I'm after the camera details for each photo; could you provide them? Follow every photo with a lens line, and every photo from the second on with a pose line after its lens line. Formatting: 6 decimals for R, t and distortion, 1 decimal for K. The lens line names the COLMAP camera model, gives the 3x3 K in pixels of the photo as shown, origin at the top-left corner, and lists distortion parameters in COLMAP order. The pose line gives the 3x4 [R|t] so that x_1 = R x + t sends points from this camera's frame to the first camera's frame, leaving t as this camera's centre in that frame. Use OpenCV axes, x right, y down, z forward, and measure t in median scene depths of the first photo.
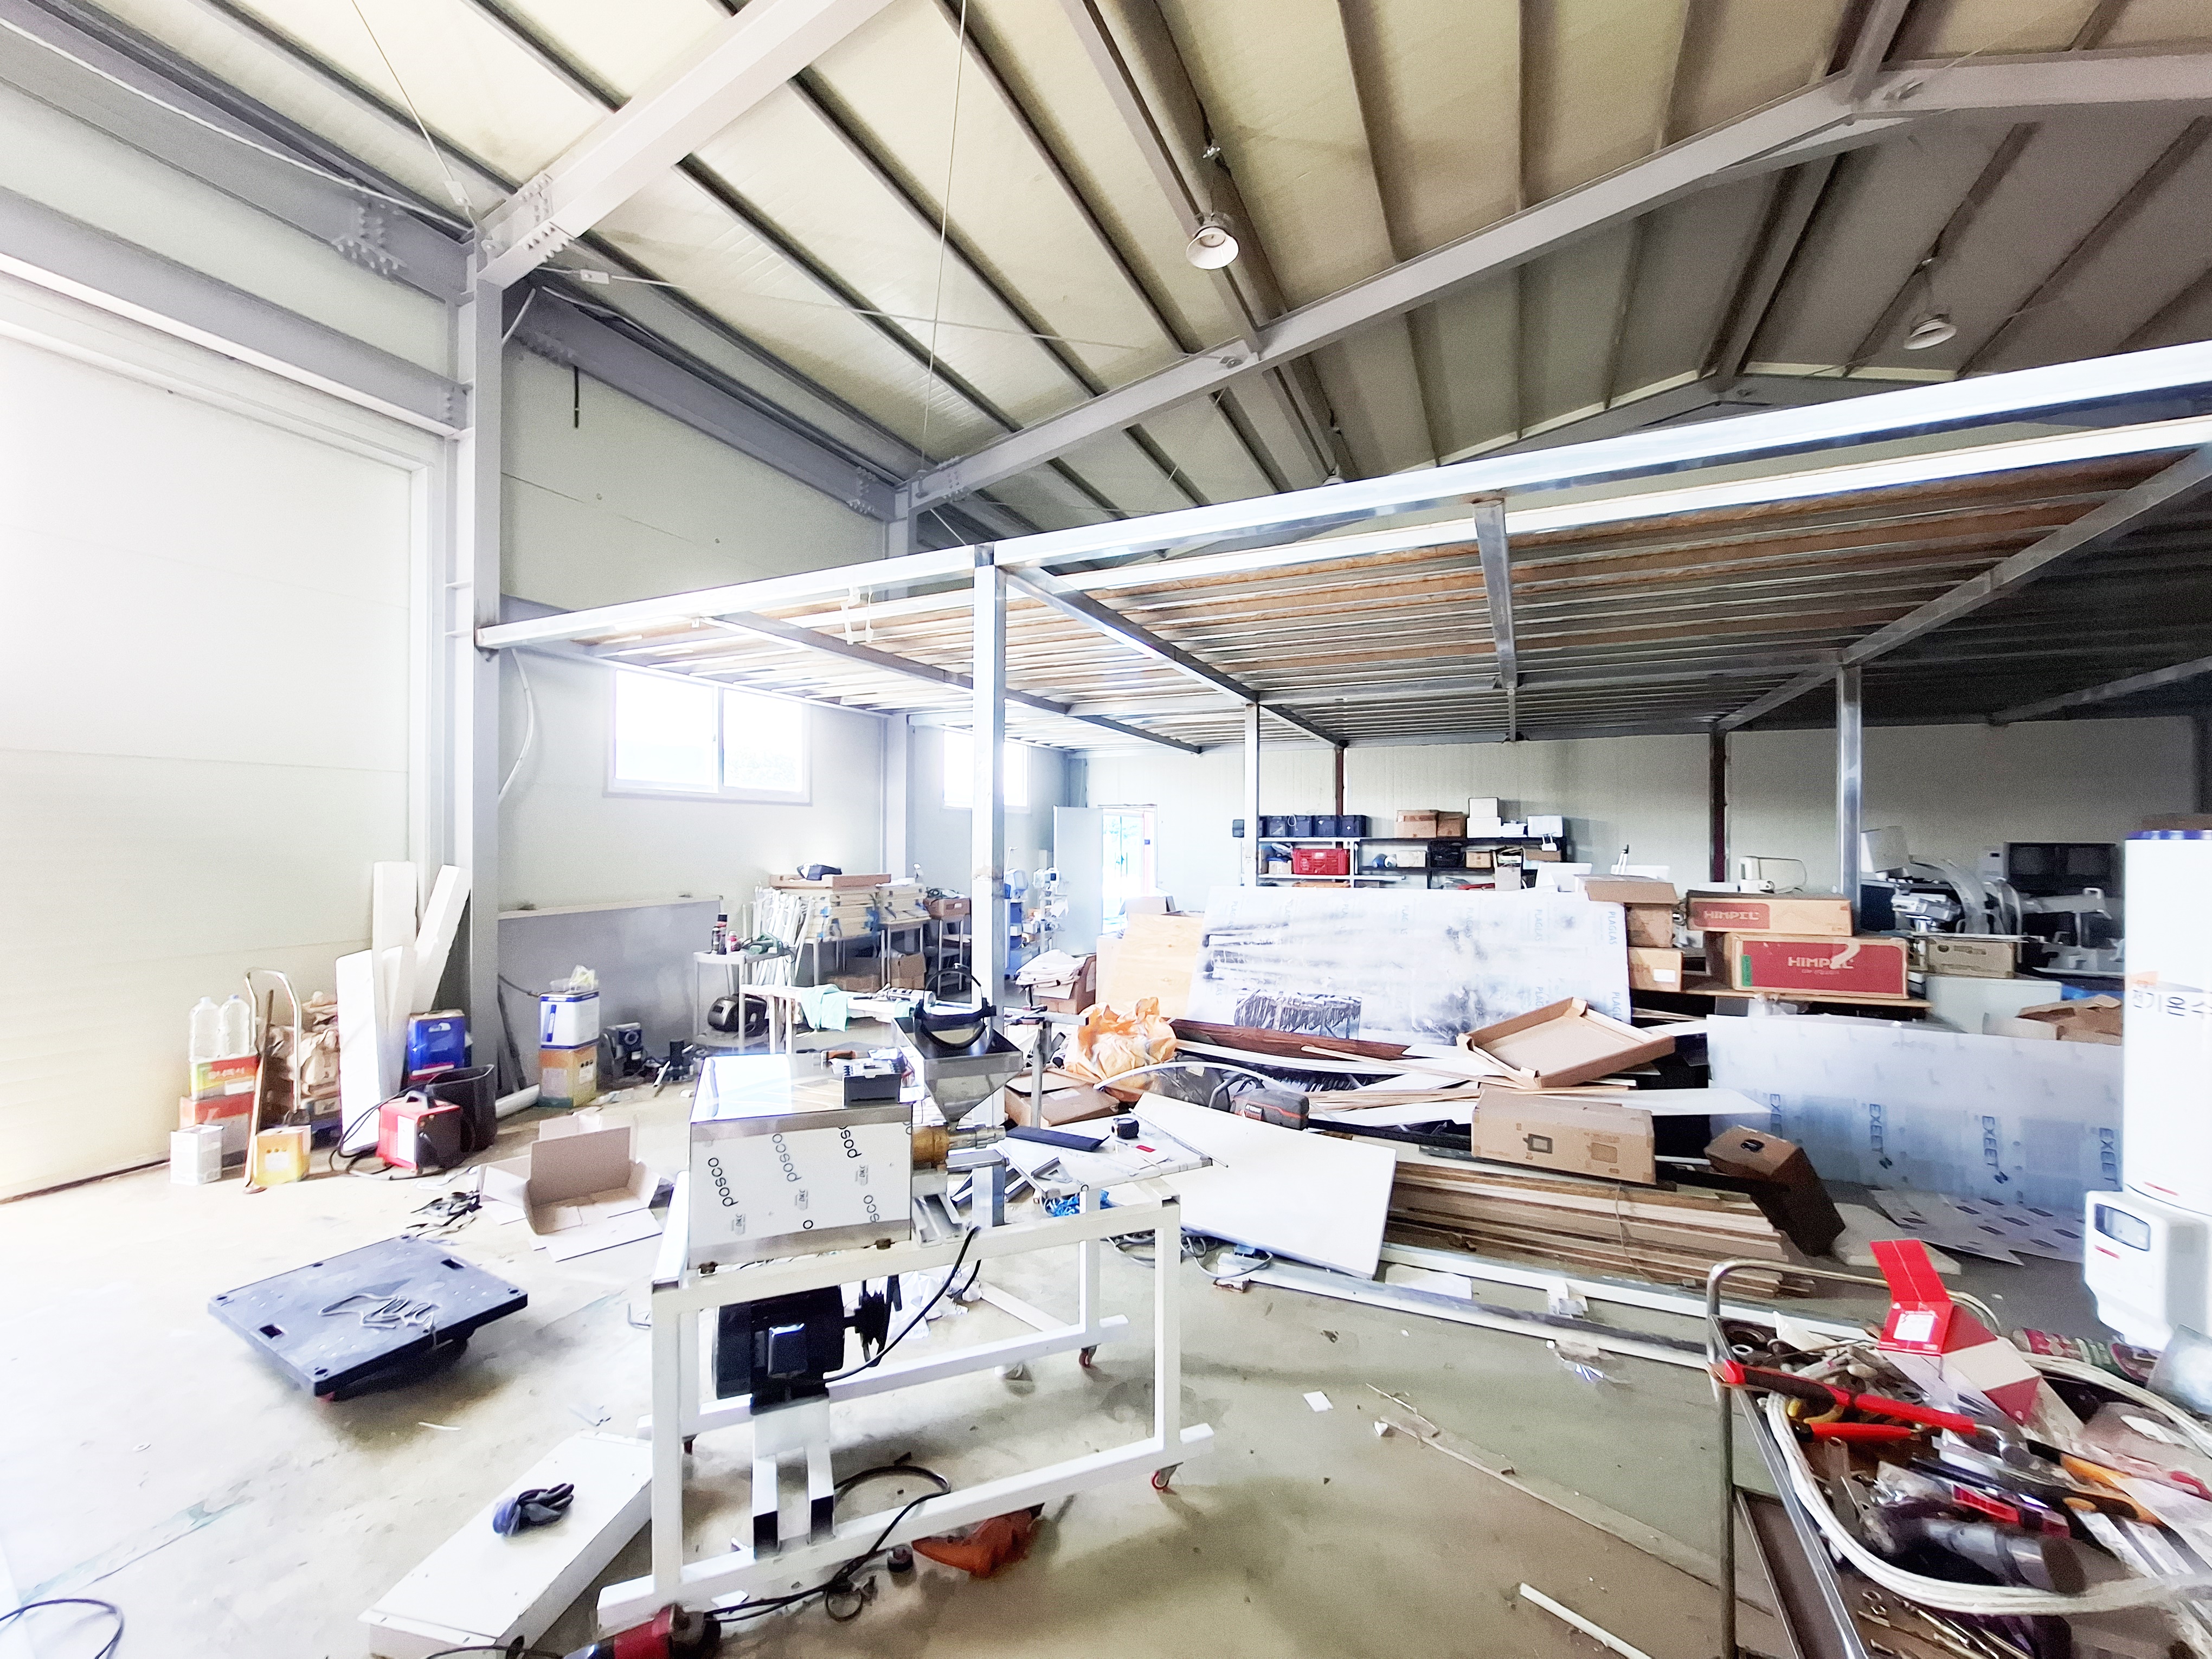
lens RADIAL K [[882.2, 0, 1108.5], [0, 882.2, 835.5], [0, 0, 1]] dist [-0.005779, 0.000811]
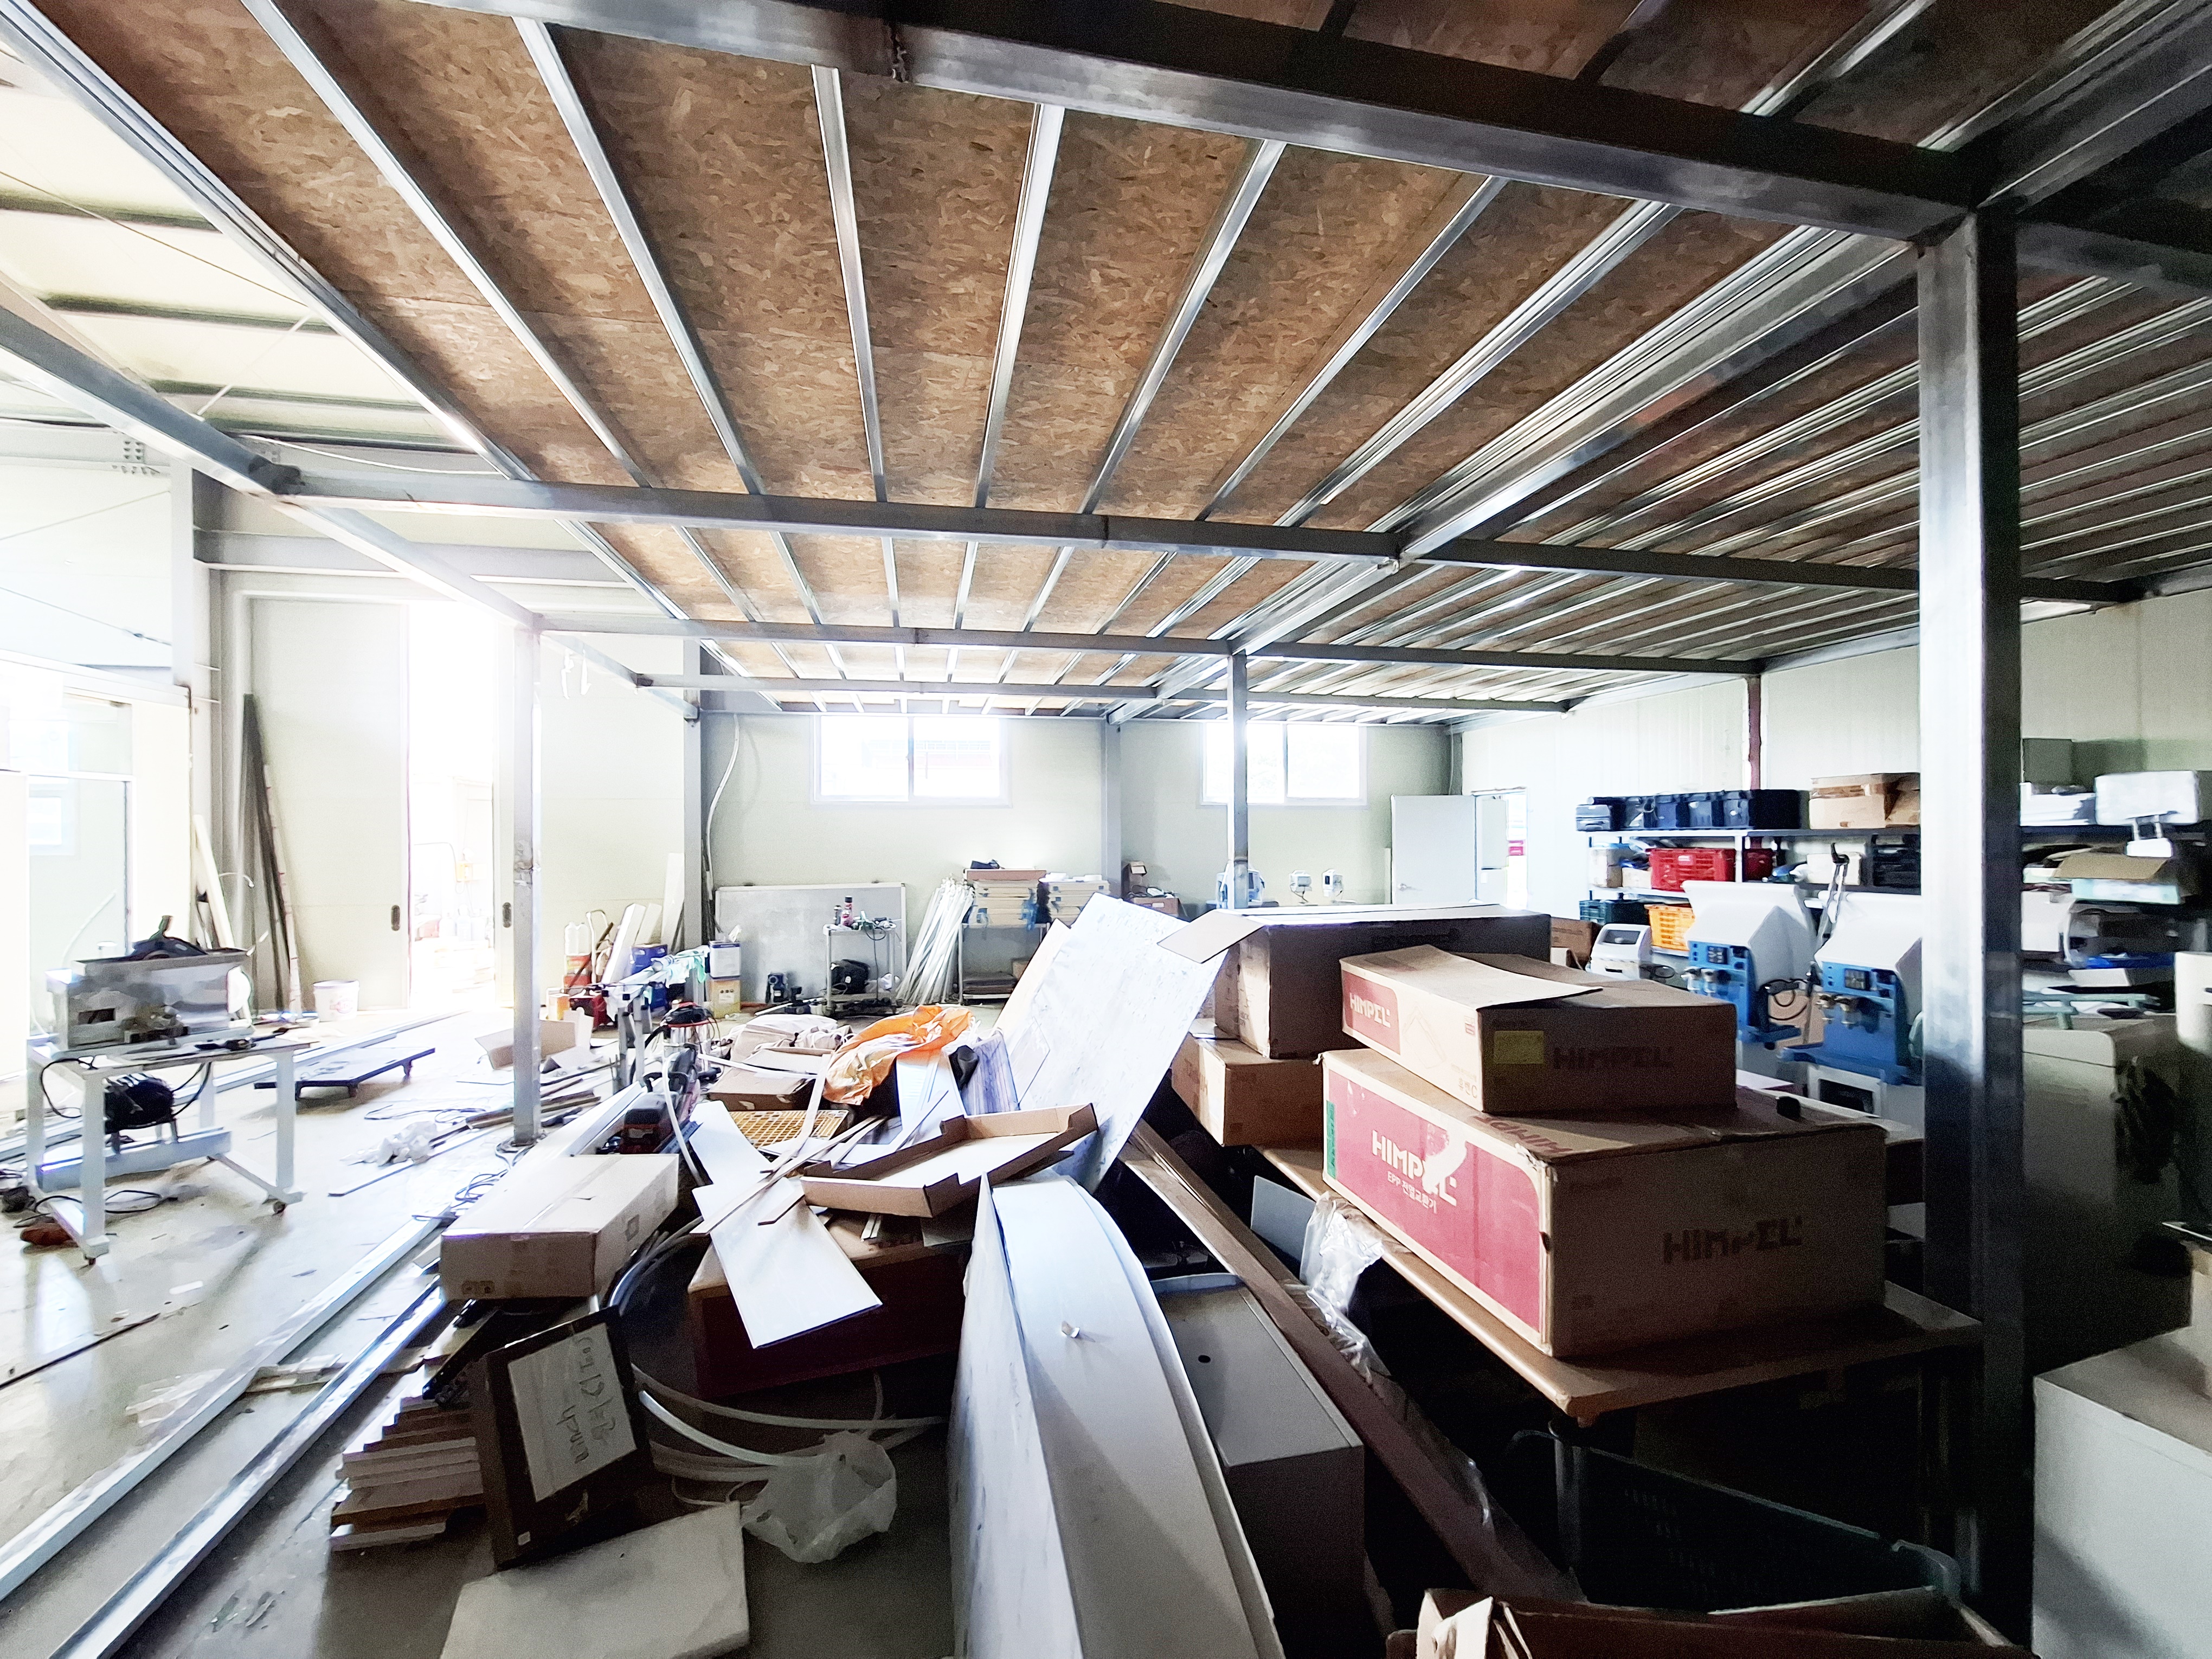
lens RADIAL K [[882.2, 0, 1109.1], [0, 882.2, 837.7], [0, 0, 1]] dist [-0.005779, 0.000811]
pose [[0.589270, -0.004194, -0.807926, 0.708693], [0.008758, 0.999961, 0.001196, 0.004495], [0.807889, -0.007781, 0.589283, 0.474185]]
